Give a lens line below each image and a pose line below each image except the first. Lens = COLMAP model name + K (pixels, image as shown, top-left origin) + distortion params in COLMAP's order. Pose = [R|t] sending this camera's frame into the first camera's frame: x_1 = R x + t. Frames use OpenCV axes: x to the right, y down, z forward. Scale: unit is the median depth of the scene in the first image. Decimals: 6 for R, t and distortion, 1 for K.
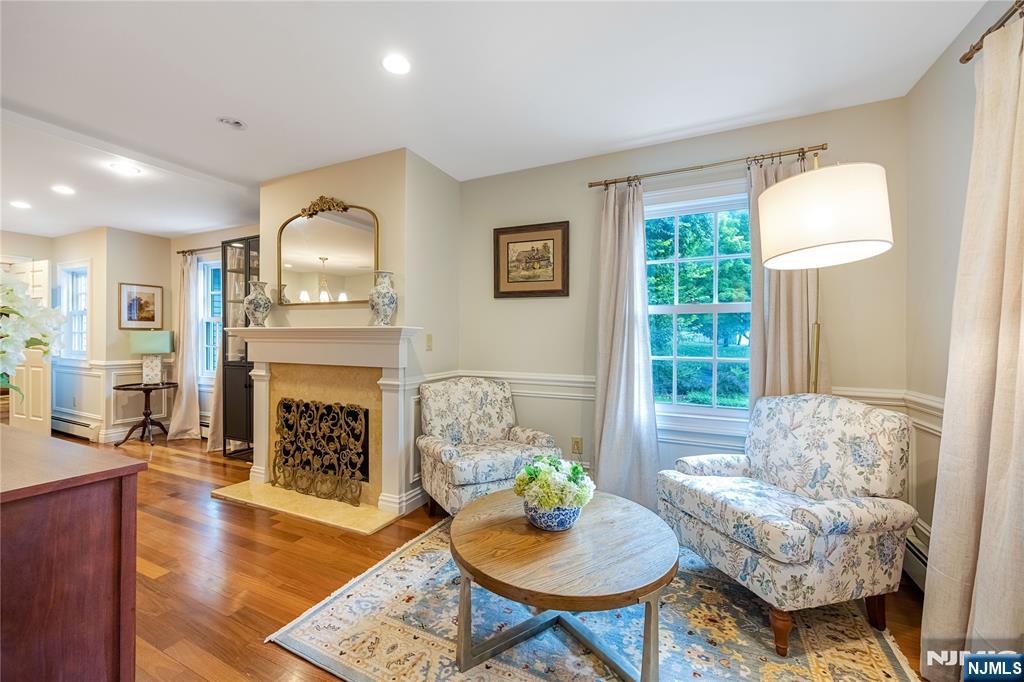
lens RADIAL K [[422.6, 0, 493.7], [0, 422.6, 338.7], [0, 0, 1]] dist [-0.000519, -0.000064]
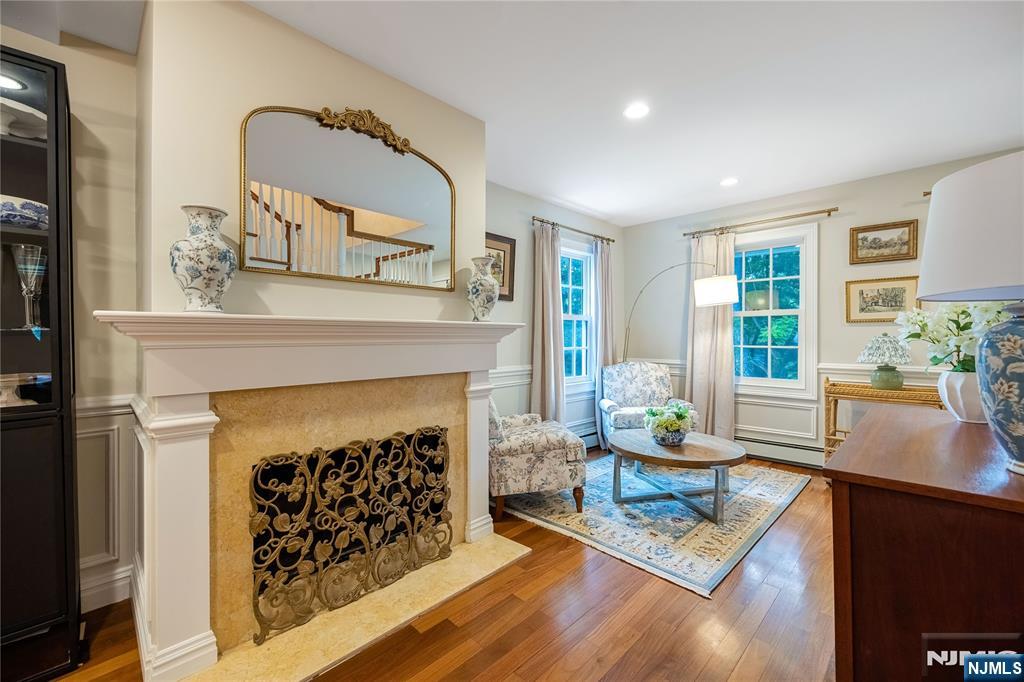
lens RADIAL K [[422.3, 0, 512.0], [0, 422.3, 341.0], [0, 0, 1]] dist [0.001013, 0.000073]
pose [[0.303199, -0.014778, 0.952813, -0.960544], [0.005555, 0.999890, 0.013740, -0.002758], [-0.952911, 0.001127, 0.303248, 0.623927]]
